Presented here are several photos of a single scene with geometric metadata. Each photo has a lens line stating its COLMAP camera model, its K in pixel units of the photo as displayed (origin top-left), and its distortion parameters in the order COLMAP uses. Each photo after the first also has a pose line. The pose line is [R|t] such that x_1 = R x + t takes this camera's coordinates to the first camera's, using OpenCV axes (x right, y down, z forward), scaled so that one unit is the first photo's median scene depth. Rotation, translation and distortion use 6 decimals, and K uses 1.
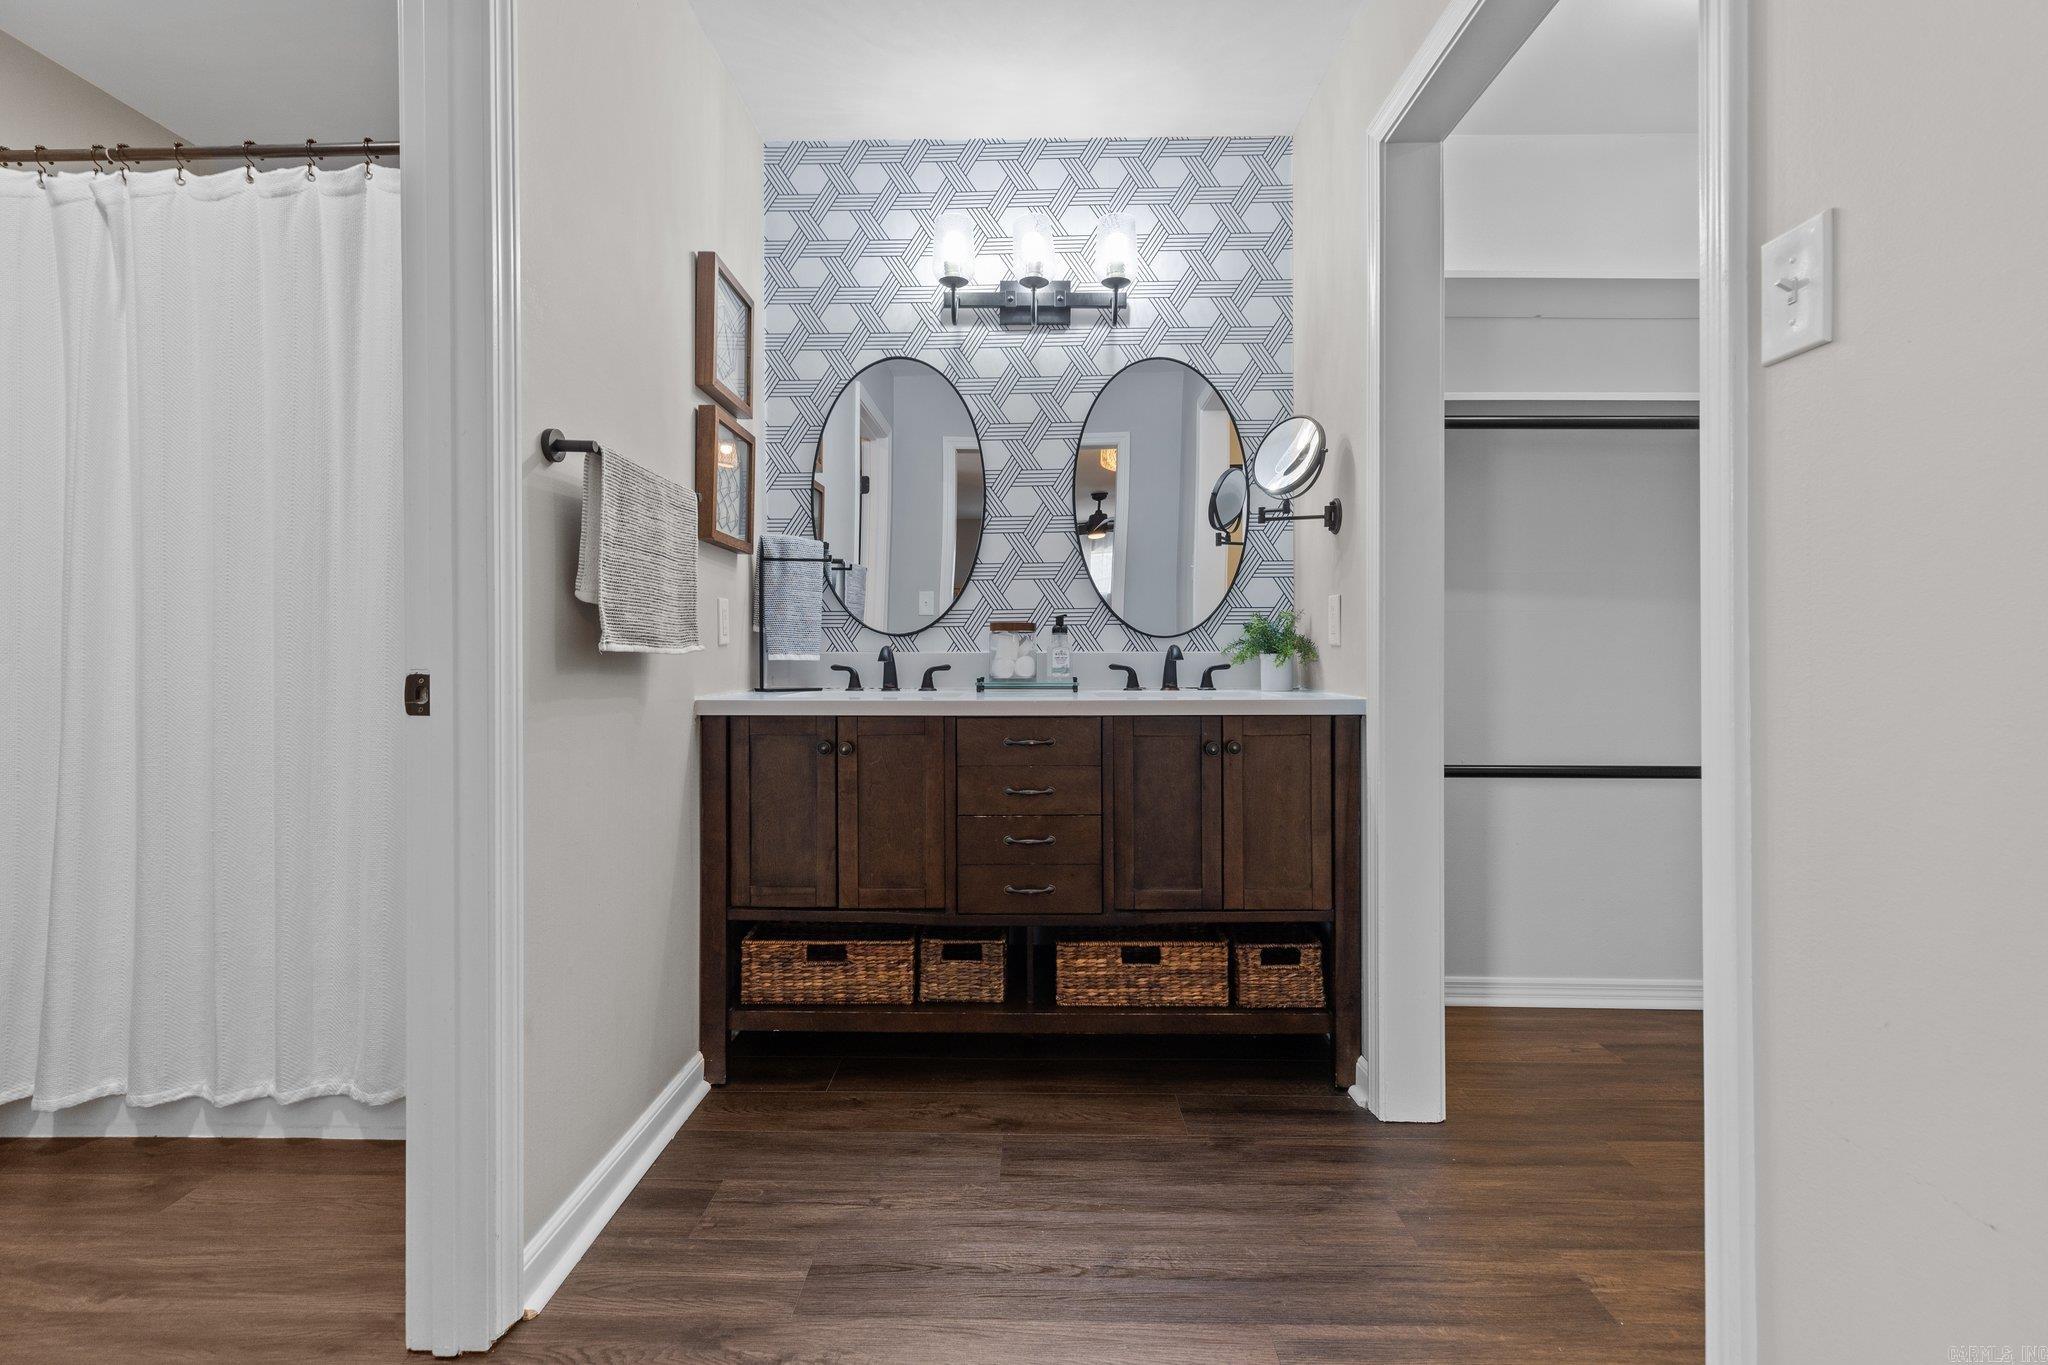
lens RADIAL K [[935.7, 0, 1030.6], [0, 935.7, 668.9], [0, 0, 1]] dist [0.001462, 0.000040]
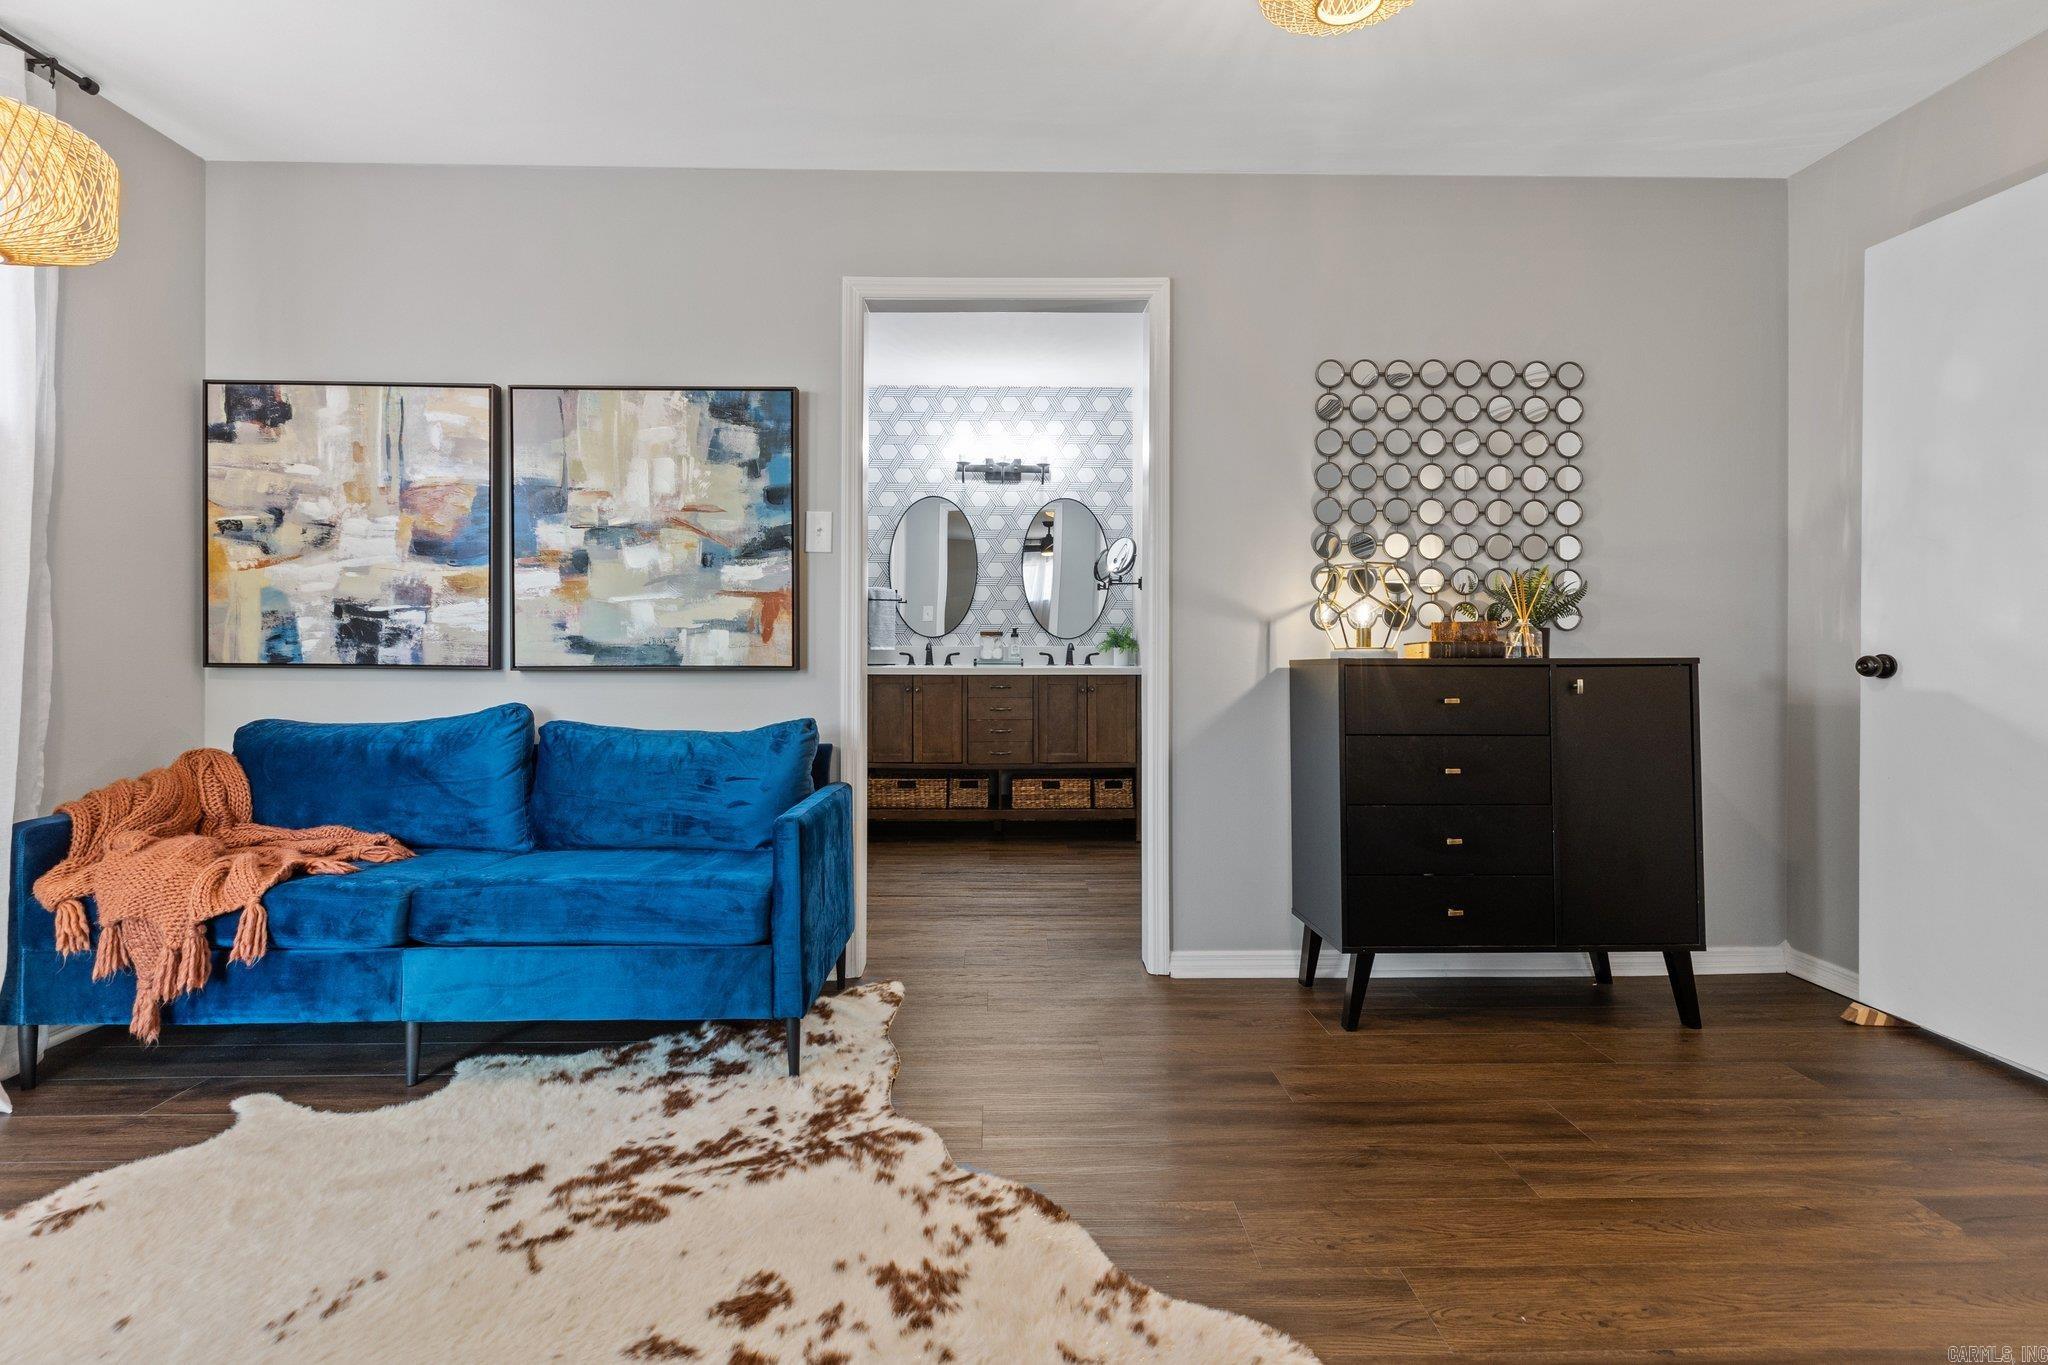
lens RADIAL K [[935.7, 0, 1030.6], [0, 935.7, 668.9], [0, 0, 1]] dist [0.001462, 0.000040]
pose [[0.999215, 0.003083, 0.039487, -0.014263], [-0.003608, 0.999906, 0.013230, 0.004422], [-0.039443, -0.013362, 0.999132, -1.006935]]
